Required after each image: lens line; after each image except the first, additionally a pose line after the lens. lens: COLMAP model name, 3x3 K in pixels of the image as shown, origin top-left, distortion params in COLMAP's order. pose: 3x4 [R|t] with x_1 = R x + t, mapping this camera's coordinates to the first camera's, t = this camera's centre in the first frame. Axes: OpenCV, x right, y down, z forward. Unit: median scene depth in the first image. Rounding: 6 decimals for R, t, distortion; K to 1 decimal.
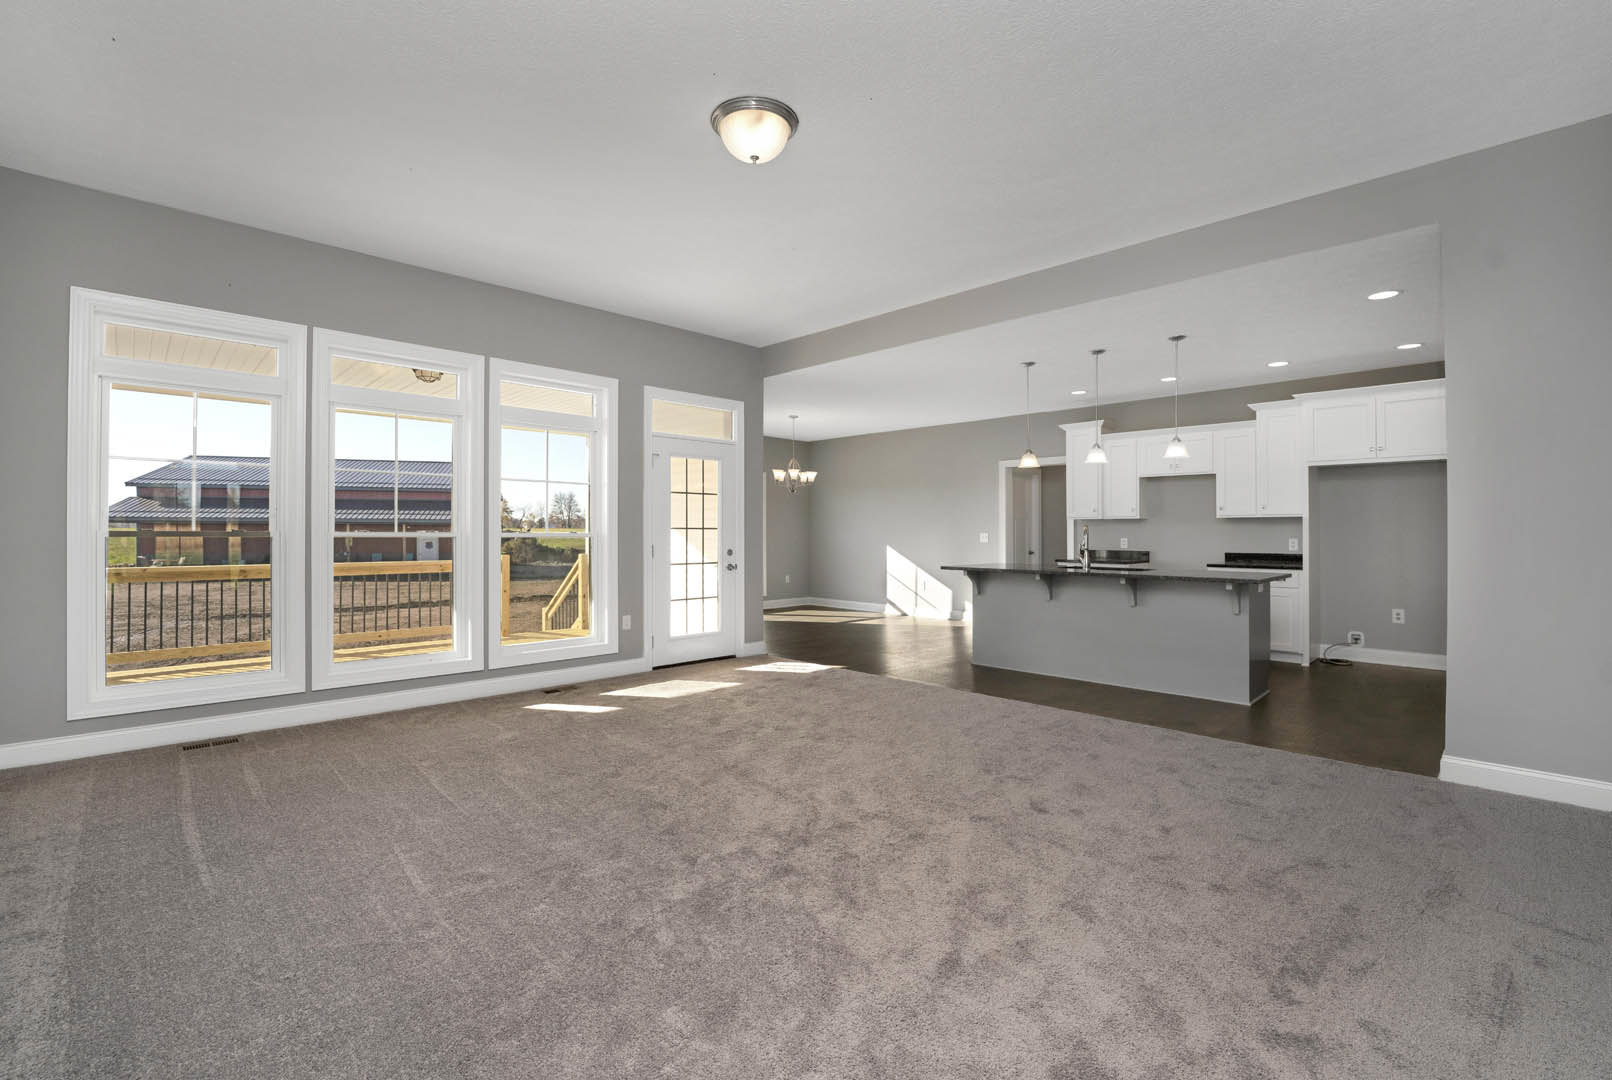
lens RADIAL K [[696.5, 0, 821.8], [0, 696.5, 529.1], [0, 0, 1]] dist [-0.000573, -0.000055]
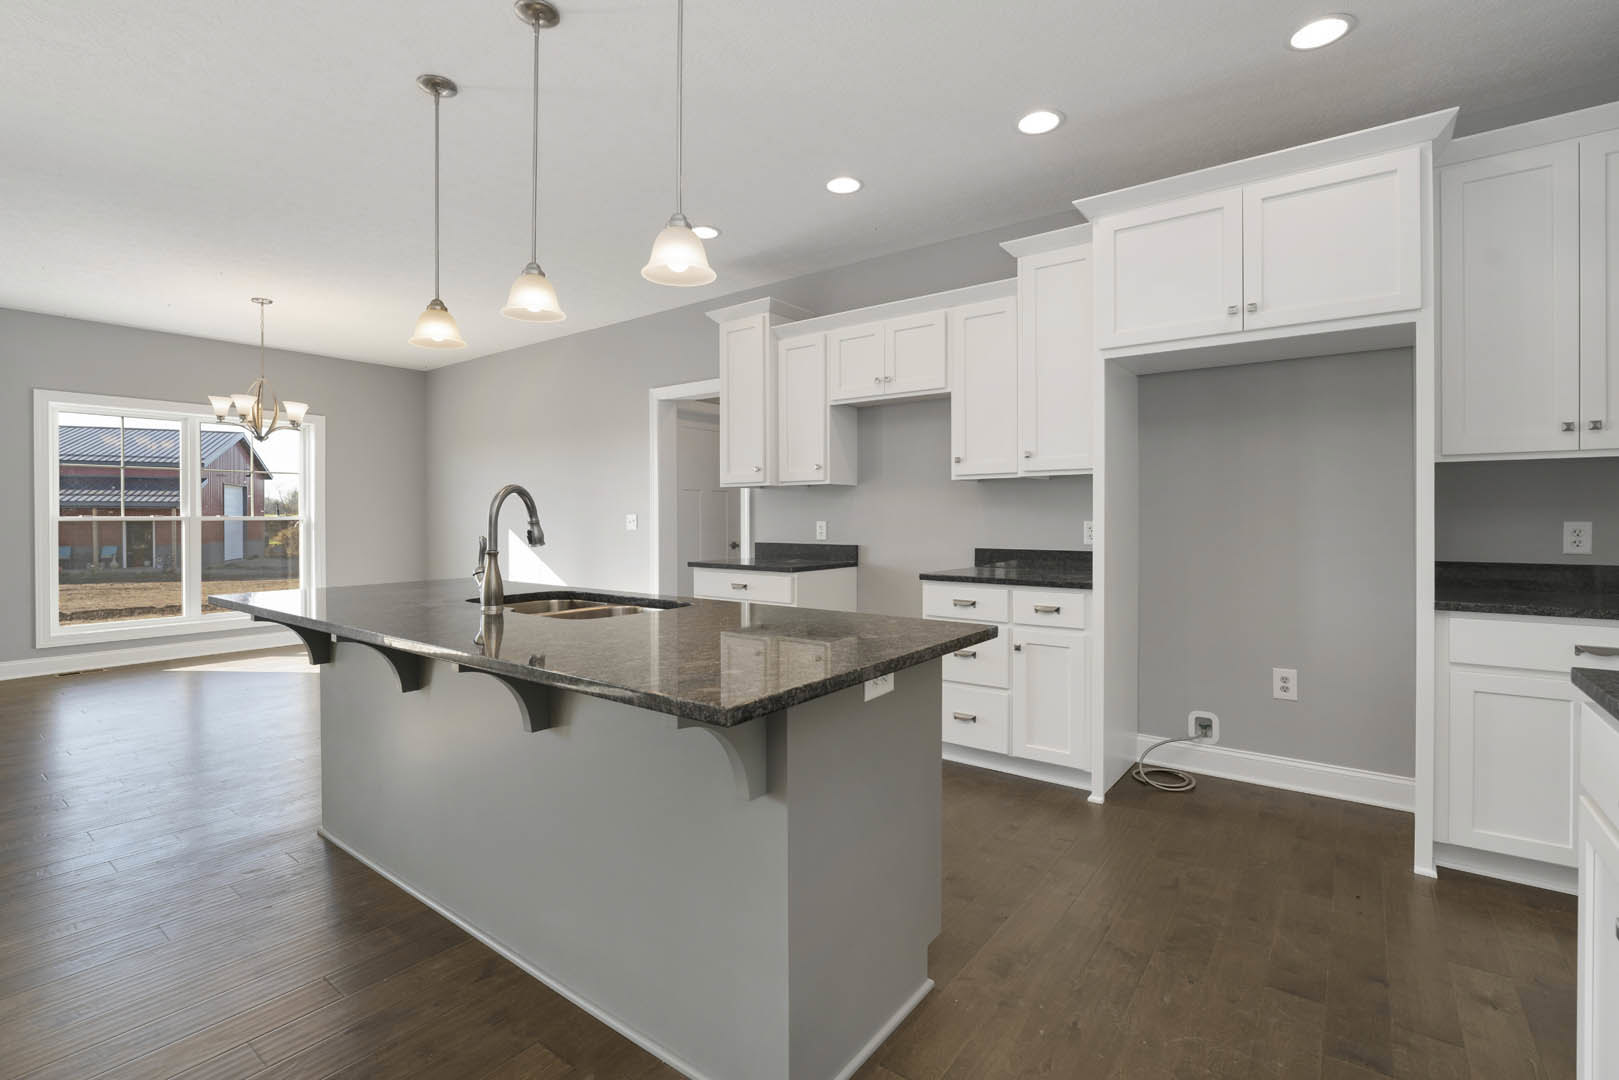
lens RADIAL K [[718.1, 0, 795.4], [0, 718.1, 528.0], [0, 0, 1]] dist [-0.015059, -0.000098]
pose [[0.995366, -0.001491, 0.096144, 0.314086], [-0.000247, 0.999837, 0.018067, 0.007264], [-0.096156, -0.018007, 0.995203, 0.384841]]
